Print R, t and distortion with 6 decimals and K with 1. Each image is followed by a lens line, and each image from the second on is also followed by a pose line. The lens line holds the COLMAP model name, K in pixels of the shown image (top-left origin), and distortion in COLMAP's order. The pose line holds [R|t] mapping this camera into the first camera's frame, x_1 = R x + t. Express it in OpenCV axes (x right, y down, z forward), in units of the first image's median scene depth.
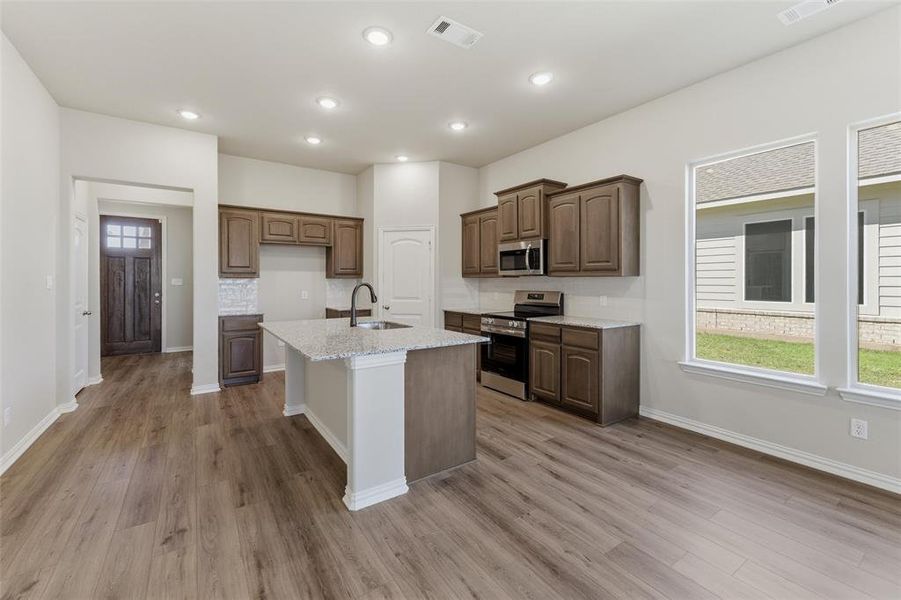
lens RADIAL K [[384.6, 0, 459.6], [0, 384.6, 281.5], [0, 0, 1]] dist [-0.000542, -0.000372]
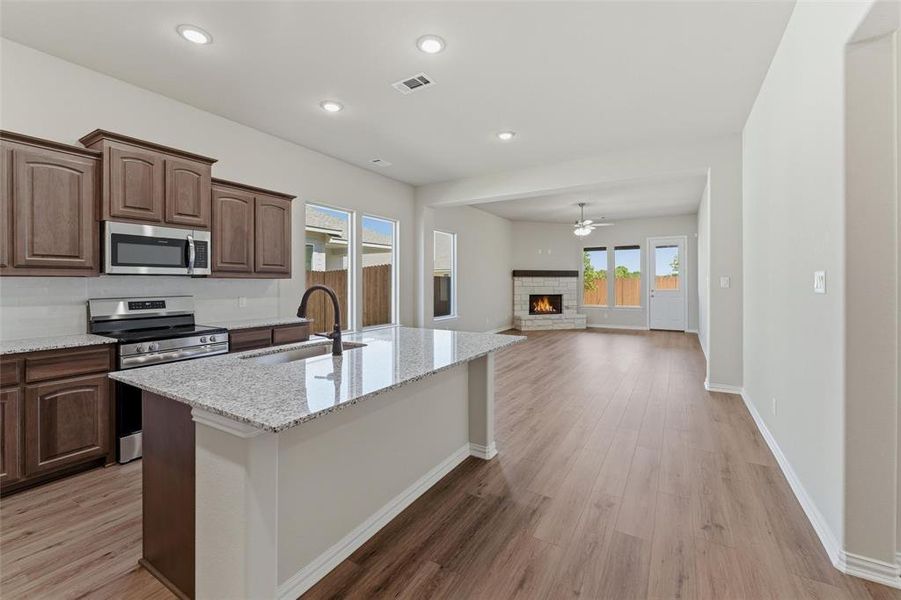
lens RADIAL K [[384.6, 0, 445.3], [0, 384.6, 284.2], [0, 0, 1]] dist [-0.000542, -0.000372]
pose [[-0.408528, -0.003854, 0.912738, -0.832944], [0.002357, 0.999983, 0.005278, -0.001263], [-0.912743, 0.004307, -0.408512, 0.992996]]
